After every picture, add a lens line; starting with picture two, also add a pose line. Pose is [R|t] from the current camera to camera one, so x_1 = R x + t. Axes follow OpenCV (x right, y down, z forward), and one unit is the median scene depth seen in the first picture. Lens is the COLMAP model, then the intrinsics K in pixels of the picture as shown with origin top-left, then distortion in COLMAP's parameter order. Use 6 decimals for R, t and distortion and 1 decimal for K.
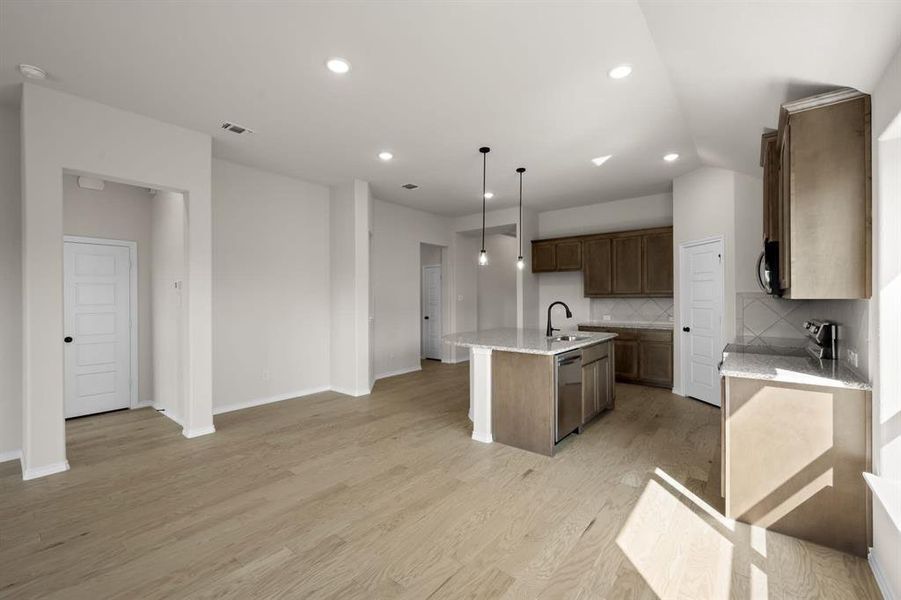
lens RADIAL K [[358.7, 0, 446.9], [0, 358.7, 295.9], [0, 0, 1]] dist [-0.001484, 0.000899]
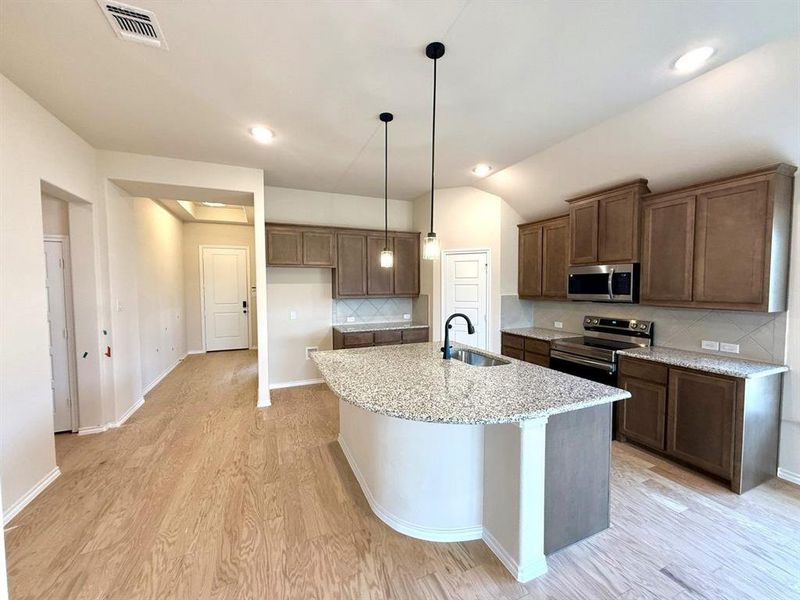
lens RADIAL K [[321.8, 0, 391.8], [0, 321.8, 298.4], [0, 0, 1]] dist [0.010425, 0.000279]
pose [[0.469476, -0.037181, 0.882162, -0.305037], [0.003931, 0.999191, 0.040022, -0.036033], [-0.882936, -0.015322, 0.469242, 0.654005]]
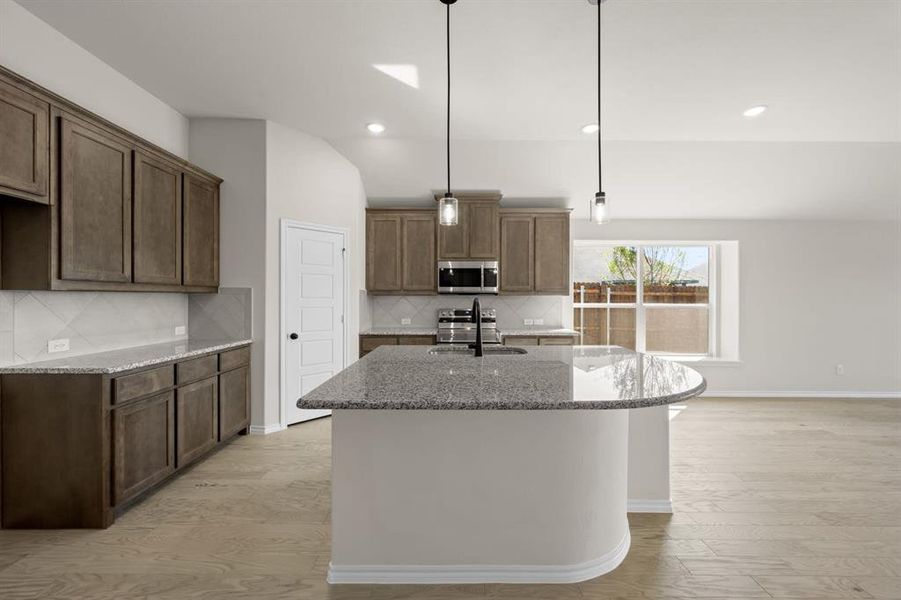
lens RADIAL K [[358.7, 0, 451.2], [0, 358.7, 297.3], [0, 0, 1]] dist [-0.001484, 0.000899]
pose [[-0.644247, 0.004213, 0.764806, -0.113423], [-0.000755, 0.999981, -0.006144, 0.015946], [-0.764817, -0.004536, -0.644232, 1.183431]]
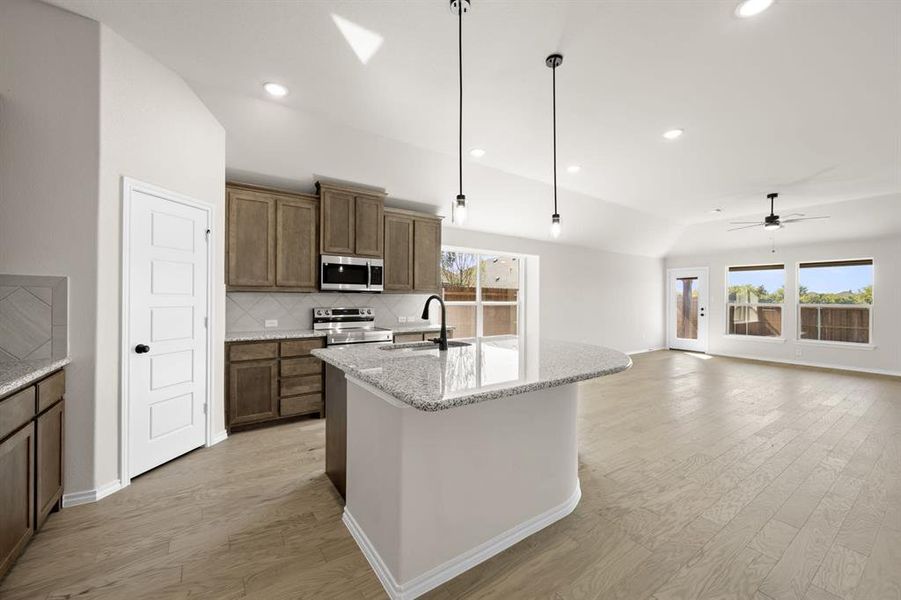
lens RADIAL K [[358.7, 0, 453.8], [0, 358.7, 297.7], [0, 0, 1]] dist [-0.001484, 0.000899]
pose [[-0.967614, -0.000155, 0.252436, 0.093587], [-0.001721, 0.999981, -0.005984, 0.020684], [-0.252430, -0.006224, -0.967595, 1.336032]]
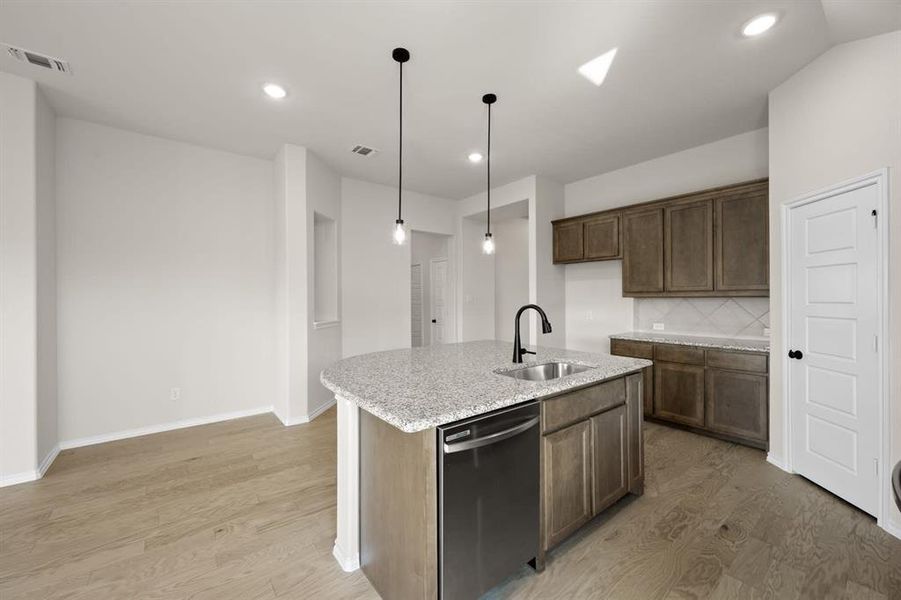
lens RADIAL K [[358.7, 0, 433.1], [0, 358.7, 296.6], [0, 0, 1]] dist [-0.001484, 0.000899]
pose [[0.978535, -0.000649, -0.206080, 0.223917], [0.001397, 0.999993, 0.003487, 0.001023], [0.206076, -0.003700, 0.978529, 0.327186]]
